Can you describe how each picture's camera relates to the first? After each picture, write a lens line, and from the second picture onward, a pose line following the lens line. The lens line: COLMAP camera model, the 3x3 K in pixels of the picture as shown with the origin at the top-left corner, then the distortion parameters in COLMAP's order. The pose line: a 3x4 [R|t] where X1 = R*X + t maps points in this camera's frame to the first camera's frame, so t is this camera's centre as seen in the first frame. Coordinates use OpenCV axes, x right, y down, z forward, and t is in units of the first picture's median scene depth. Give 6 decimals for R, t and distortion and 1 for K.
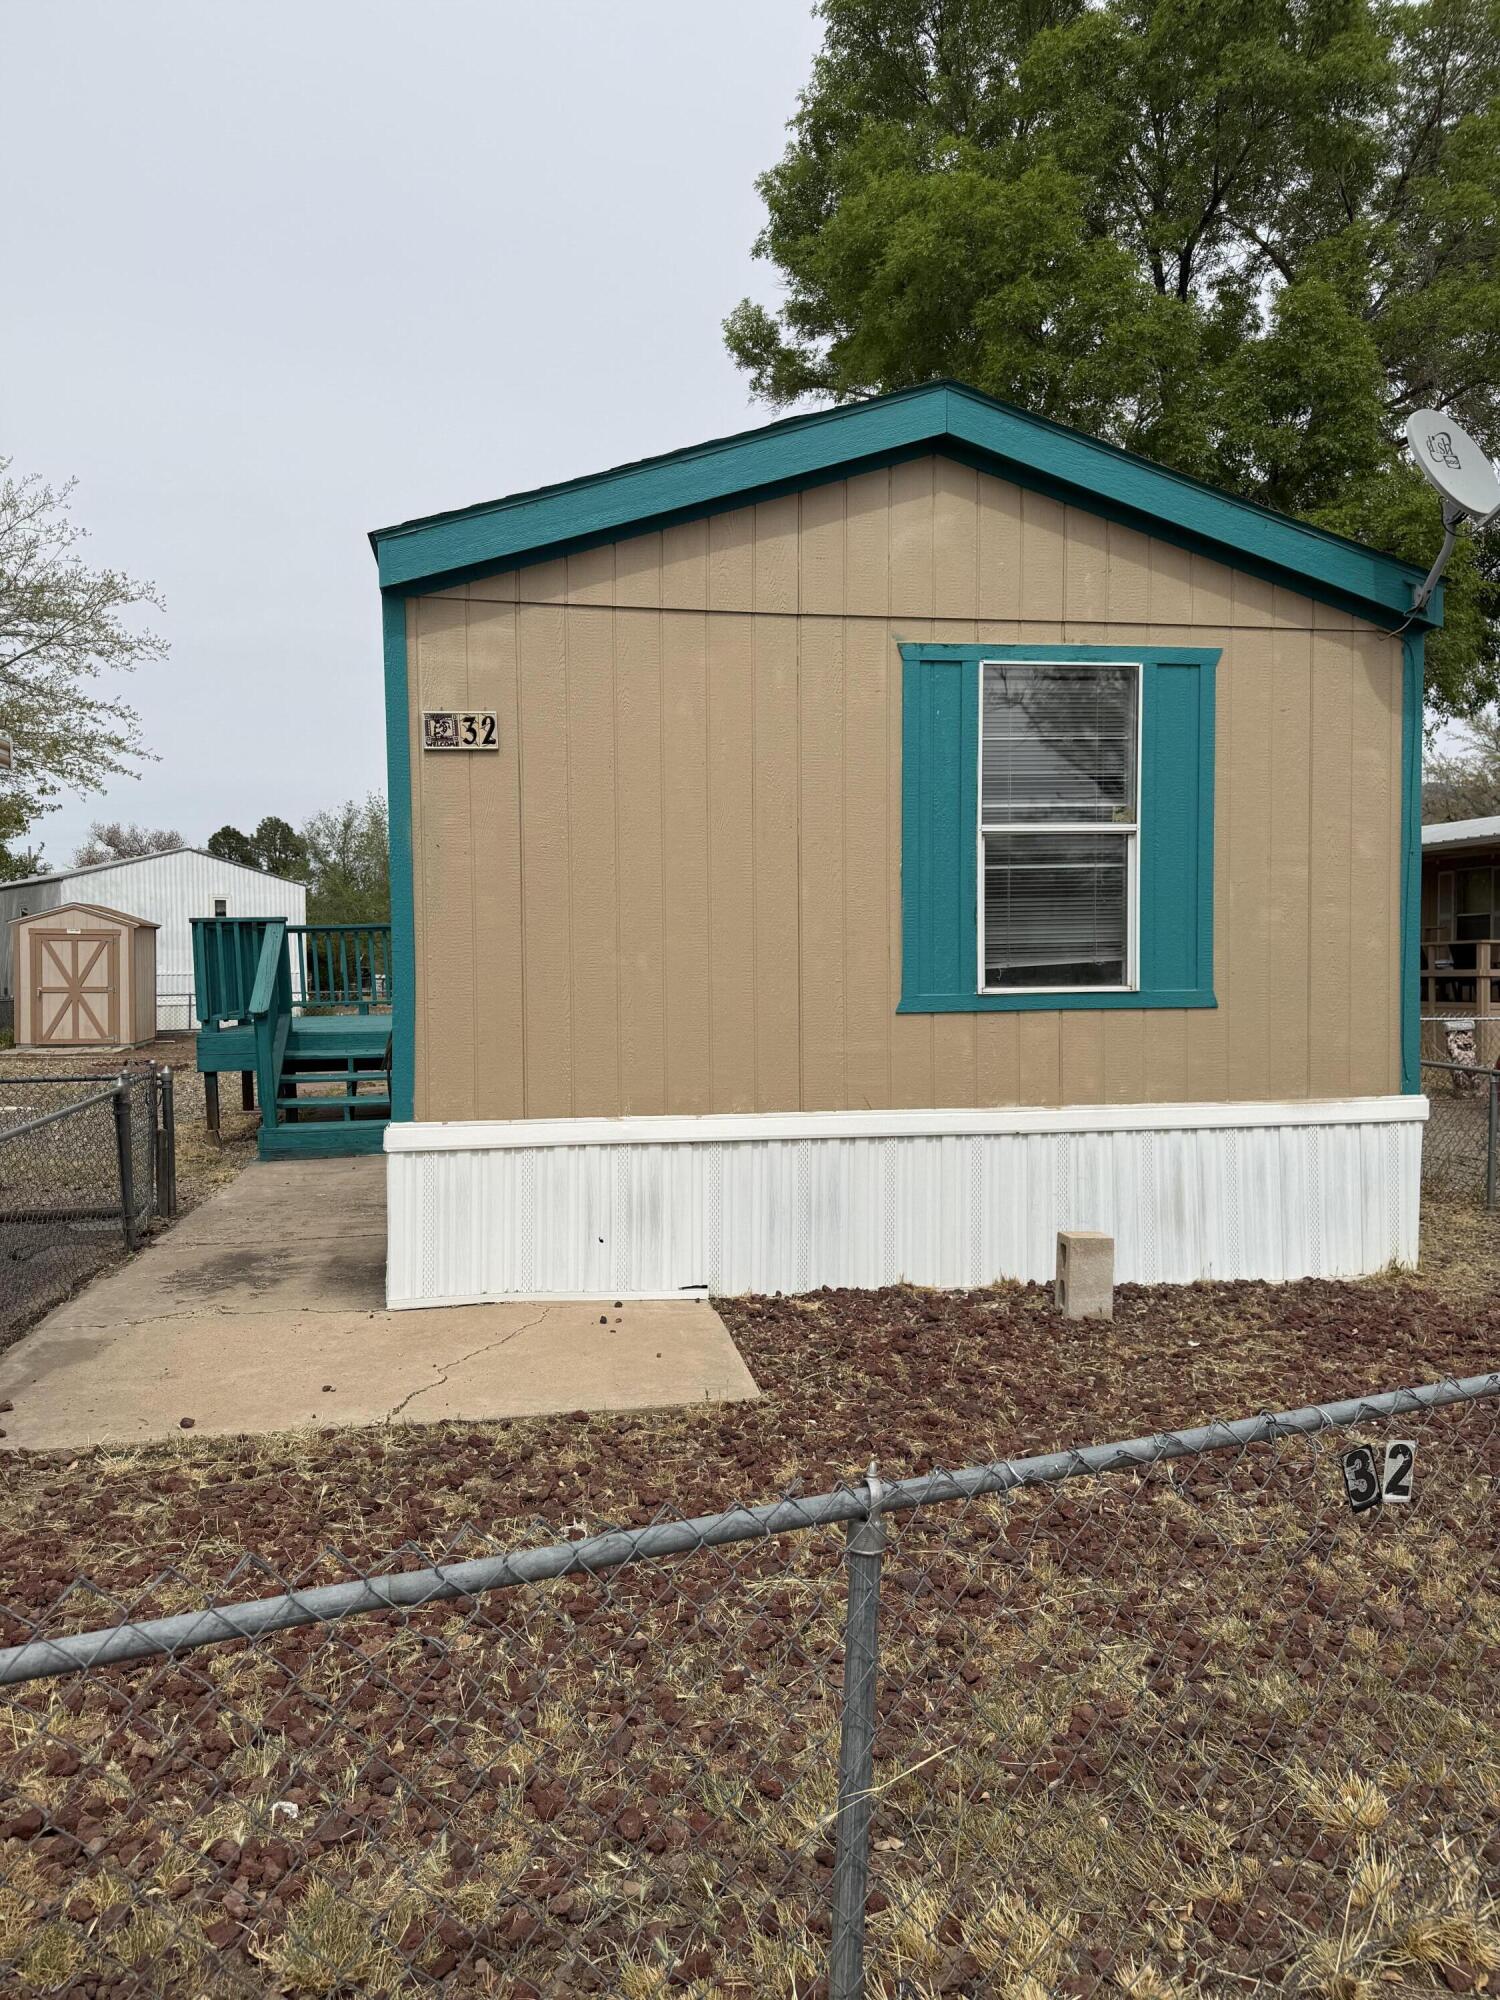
lens RADIAL K [[1400.4, 0, 739.8], [0, 1400.4, 1010.7], [0, 0, 1]] dist [0.086912, -0.086387]
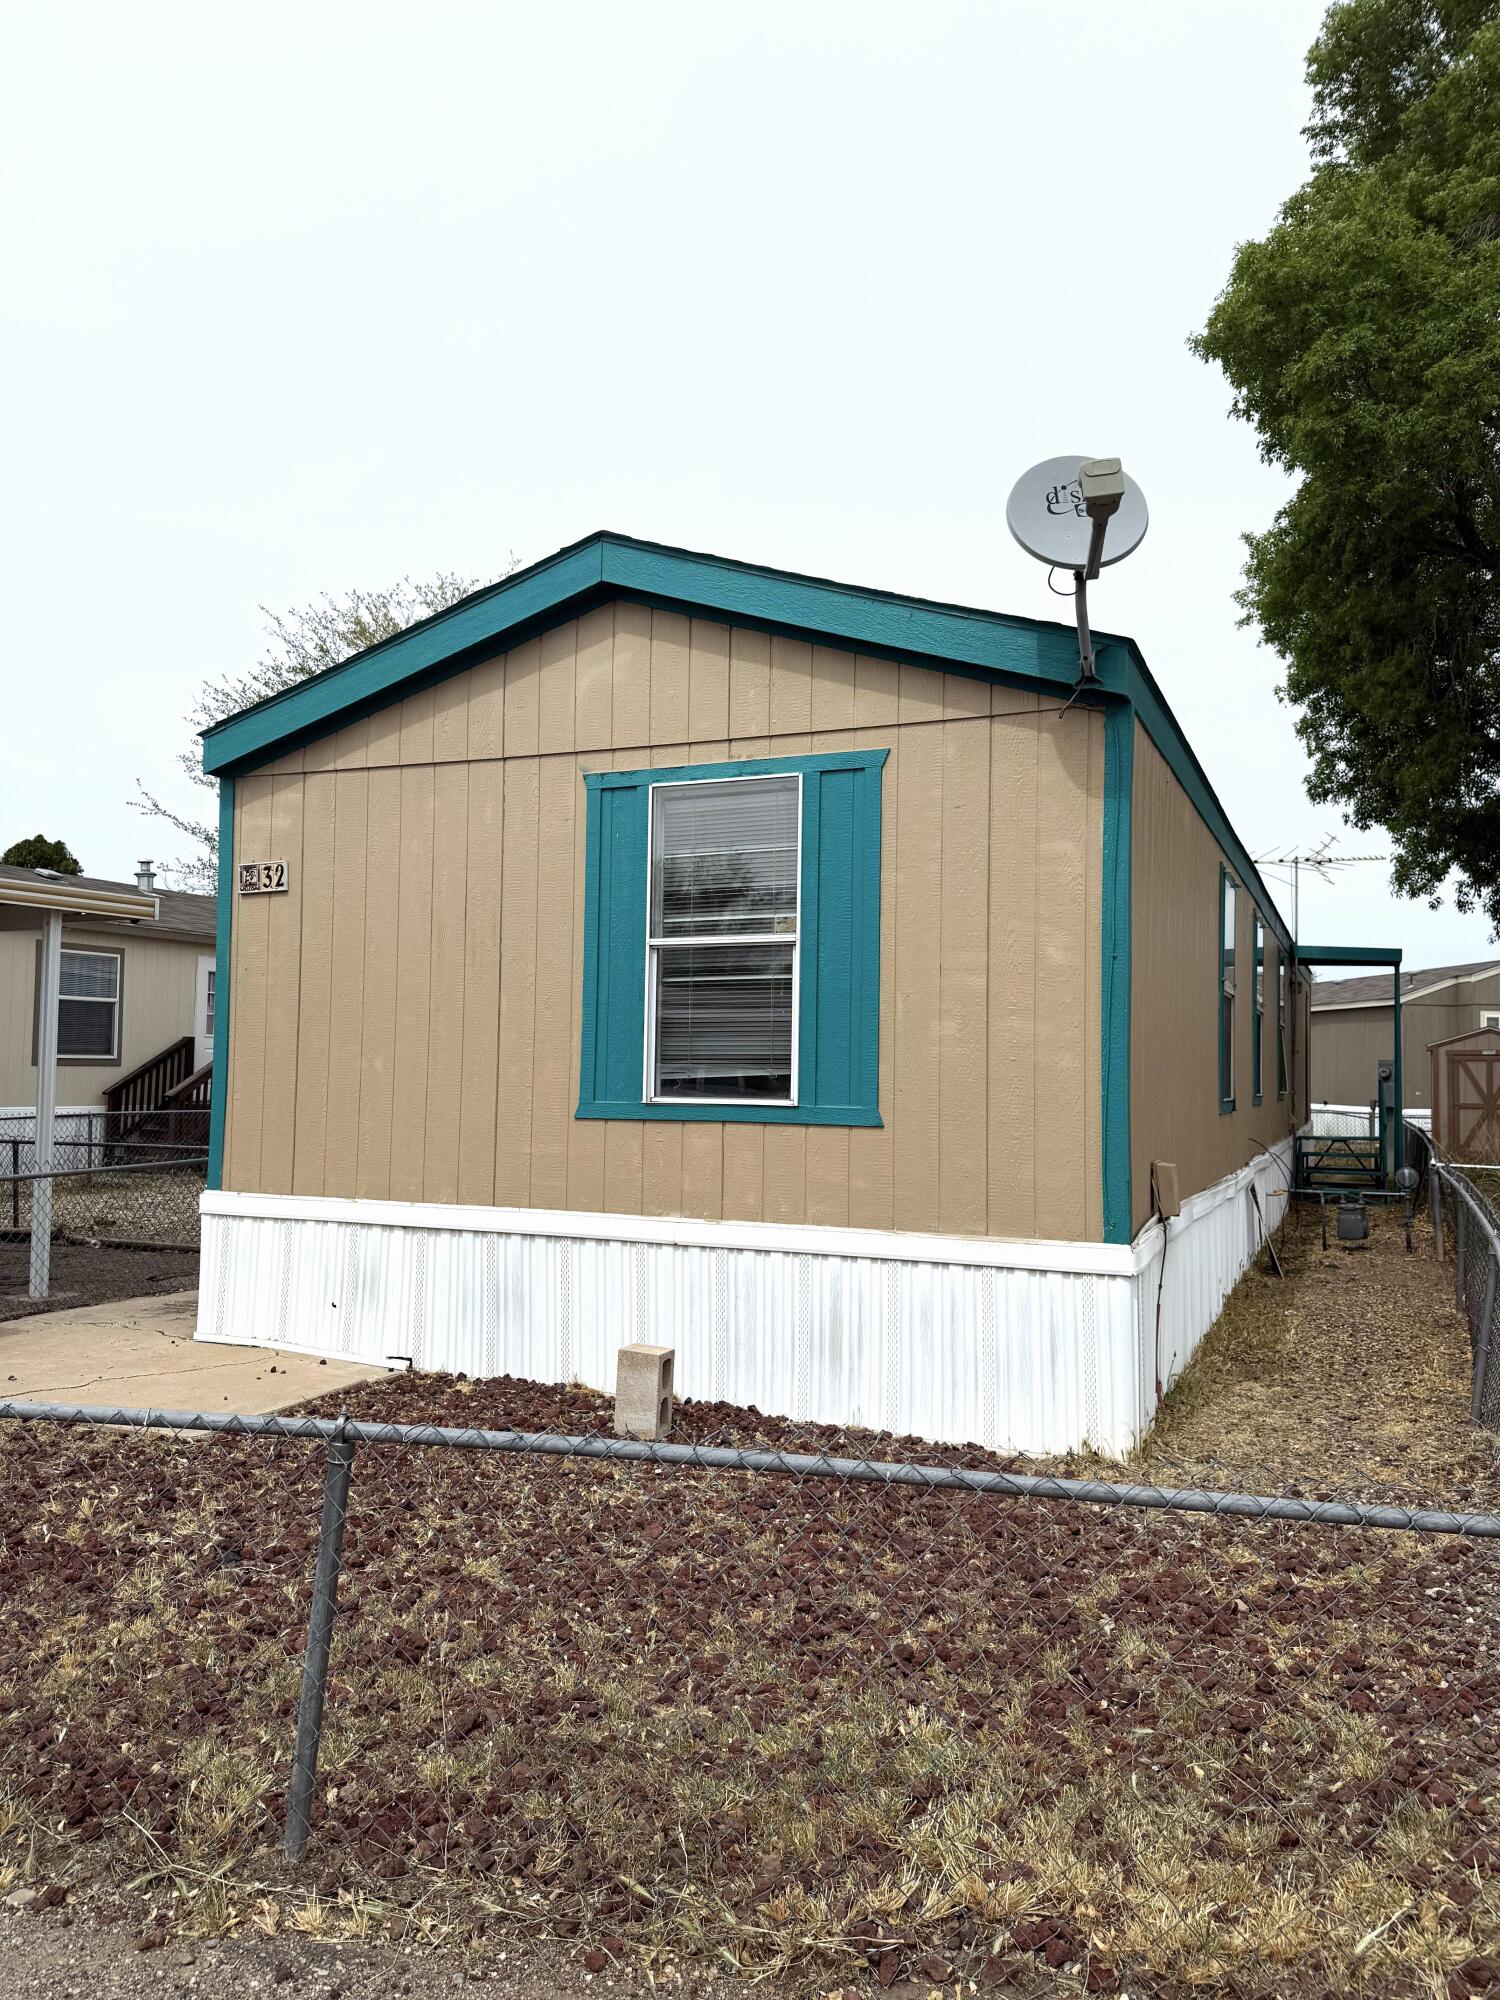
lens RADIAL K [[1400.4, 0, 749.2], [0, 1400.4, 999.7], [0, 0, 1]] dist [0.086912, -0.086387]
pose [[0.838379, -0.005960, -0.545055, 0.791615], [-0.042916, 0.996115, -0.076903, -0.011566], [0.543395, 0.087866, 0.834866, 0.182597]]
